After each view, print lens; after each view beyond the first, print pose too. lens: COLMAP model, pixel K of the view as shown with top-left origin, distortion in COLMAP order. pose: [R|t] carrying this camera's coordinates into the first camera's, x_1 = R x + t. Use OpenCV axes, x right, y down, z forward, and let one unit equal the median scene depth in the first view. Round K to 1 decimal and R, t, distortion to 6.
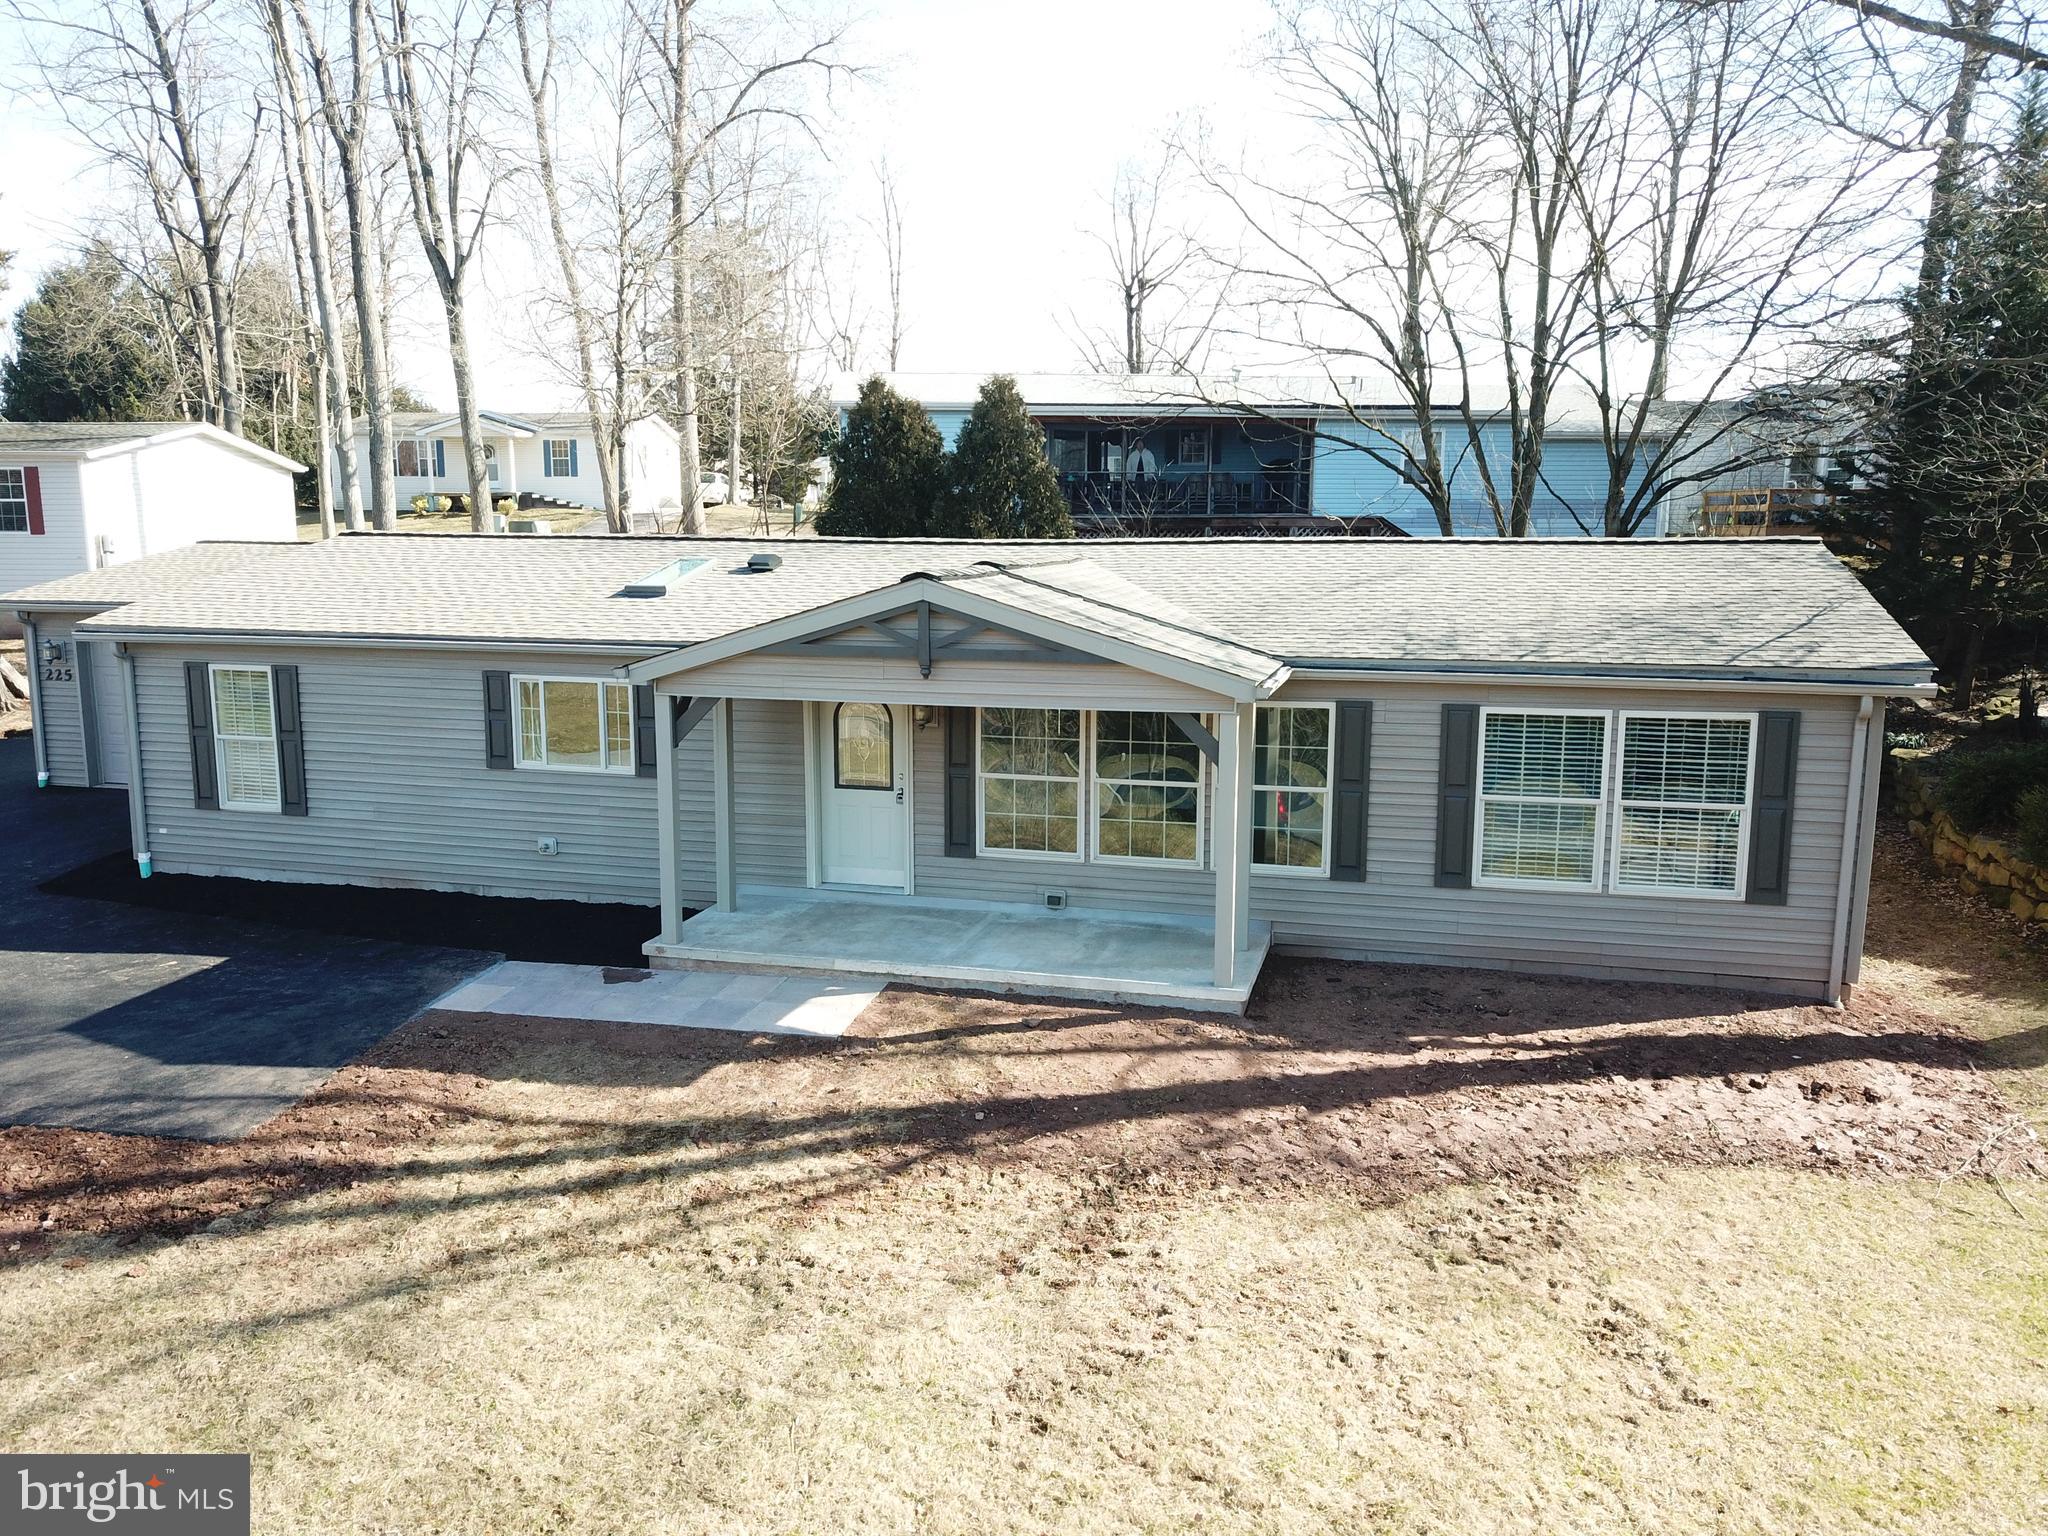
lens RADIAL K [[1550.4, 0, 1020.5], [0, 1550.4, 763.9], [0, 0, 1]] dist [0.020404, -0.010379]
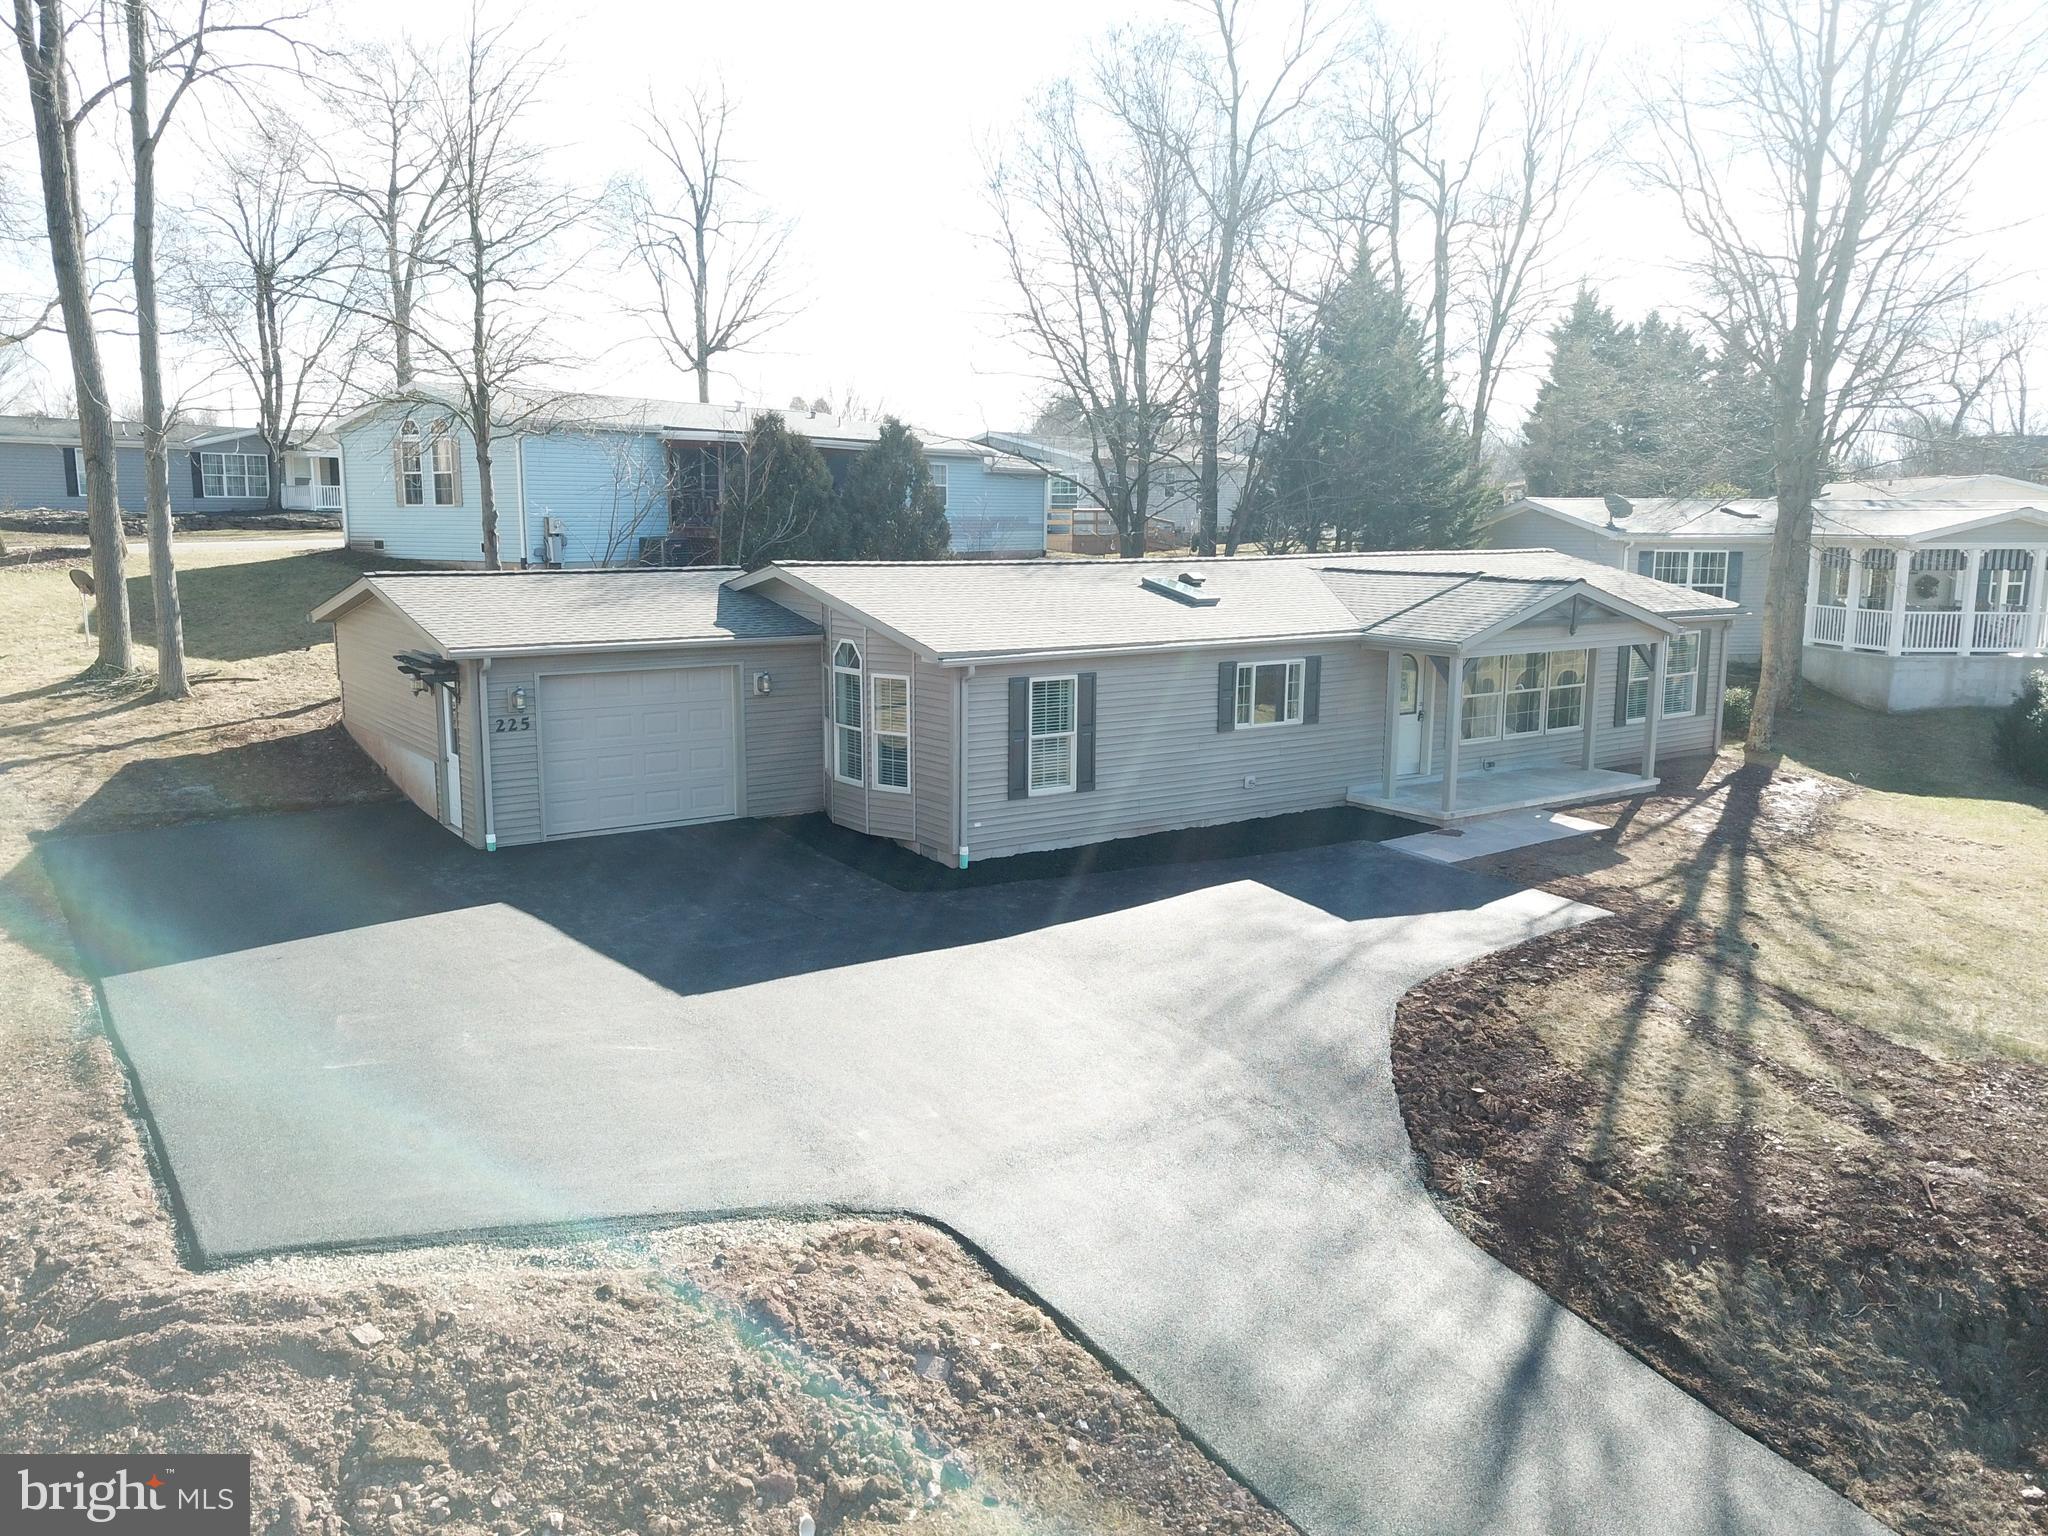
lens RADIAL K [[1550.4, 0, 1020.5], [0, 1550.4, 763.9], [0, 0, 1]] dist [0.020404, -0.010379]
pose [[0.637718, -0.121257, 0.760666, -1.826339], [0.116852, 0.991332, 0.060061, -0.087938], [-0.761355, 0.050584, 0.646359, 0.299032]]
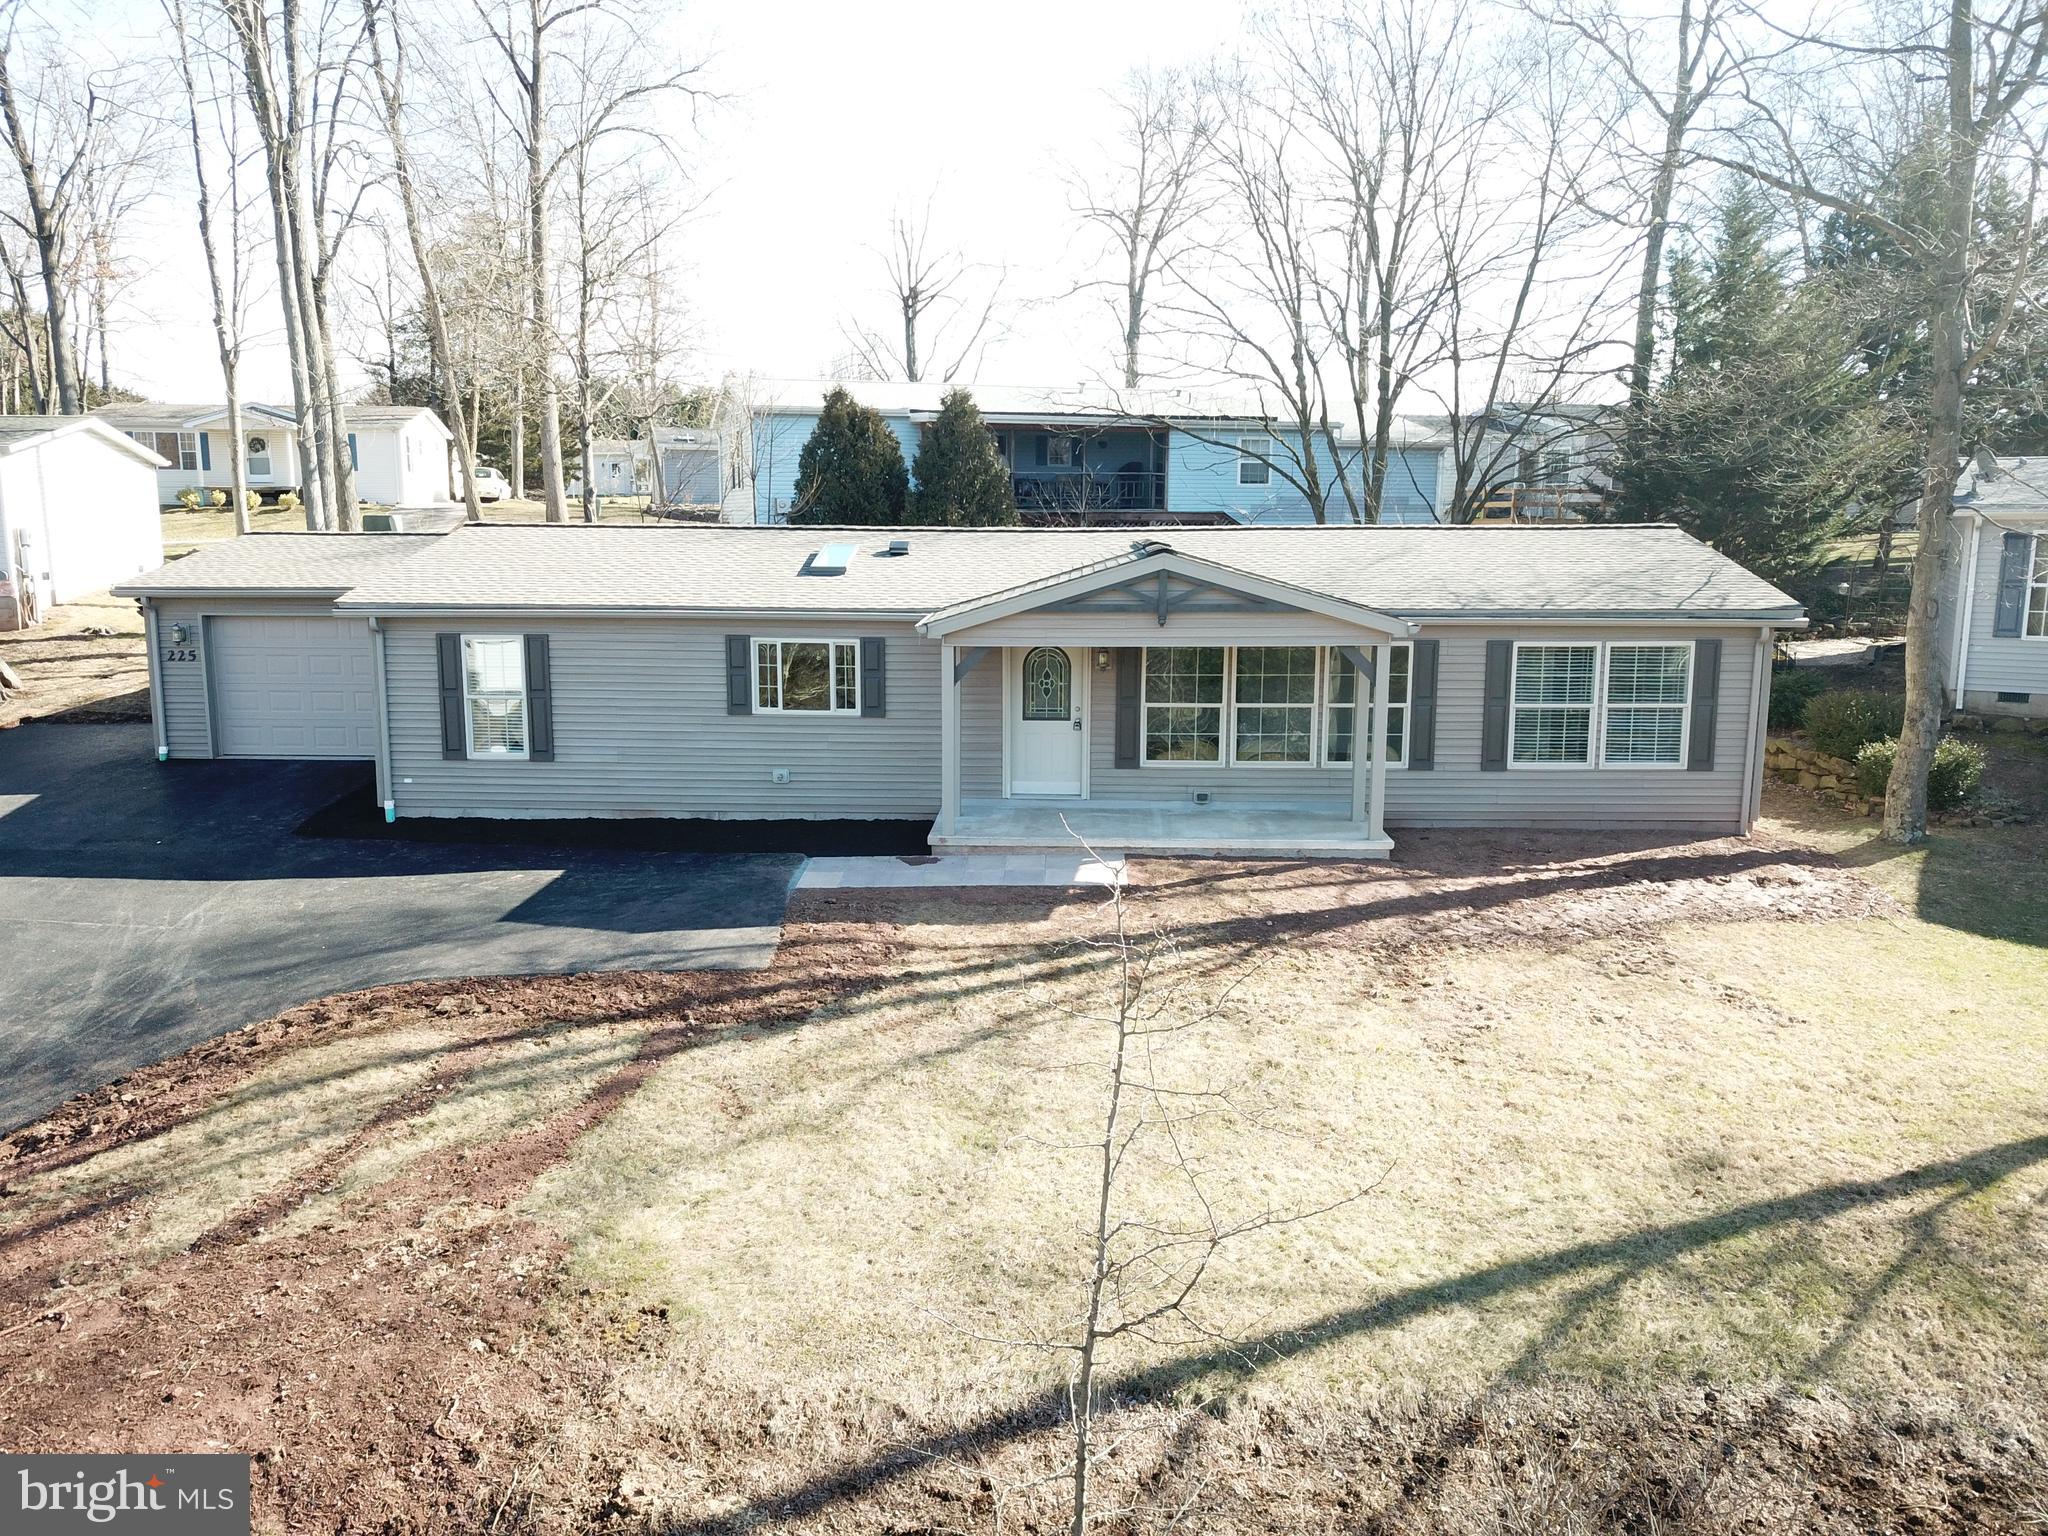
lens RADIAL K [[1550.4, 0, 1020.5], [0, 1550.4, 763.9], [0, 0, 1]] dist [0.020404, -0.010379]
pose [[0.974787, -0.035450, 0.220305, -0.470338], [0.034980, 0.999370, 0.006035, 0.051383], [-0.220380, 0.001823, 0.975412, -0.296352]]
